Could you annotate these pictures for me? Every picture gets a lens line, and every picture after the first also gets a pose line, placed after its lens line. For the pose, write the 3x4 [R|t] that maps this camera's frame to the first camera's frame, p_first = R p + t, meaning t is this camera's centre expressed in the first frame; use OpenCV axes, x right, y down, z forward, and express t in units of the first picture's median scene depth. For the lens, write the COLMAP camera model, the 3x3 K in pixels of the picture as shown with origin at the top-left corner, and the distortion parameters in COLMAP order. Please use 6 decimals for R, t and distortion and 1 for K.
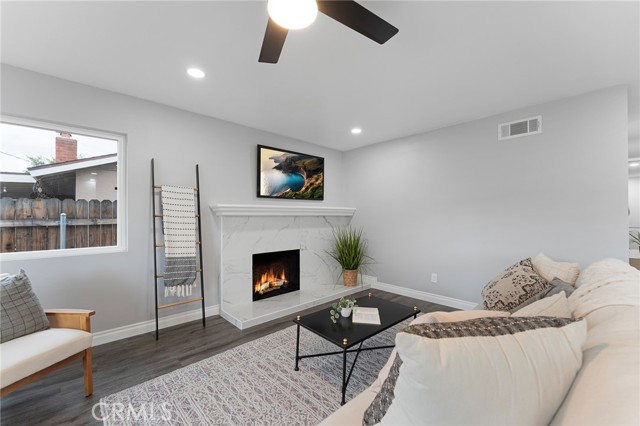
lens RADIAL K [[256.7, 0, 318.2], [0, 256.7, 216.6], [0, 0, 1]] dist [-0.003496, -0.000035]
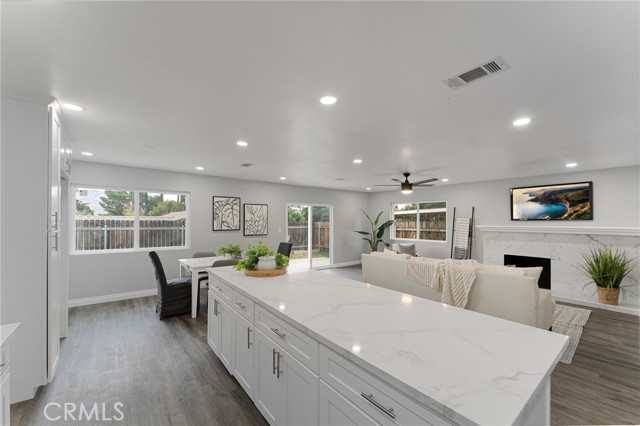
lens RADIAL K [[256.7, 0, 320.1], [0, 256.7, 222.3], [0, 0, 1]] dist [-0.003496, -0.000035]
pose [[-0.077716, 0.006339, -0.996955, 1.470629], [-0.003626, 0.999971, 0.006641, -0.069193], [0.996969, 0.004131, -0.077691, -0.080335]]
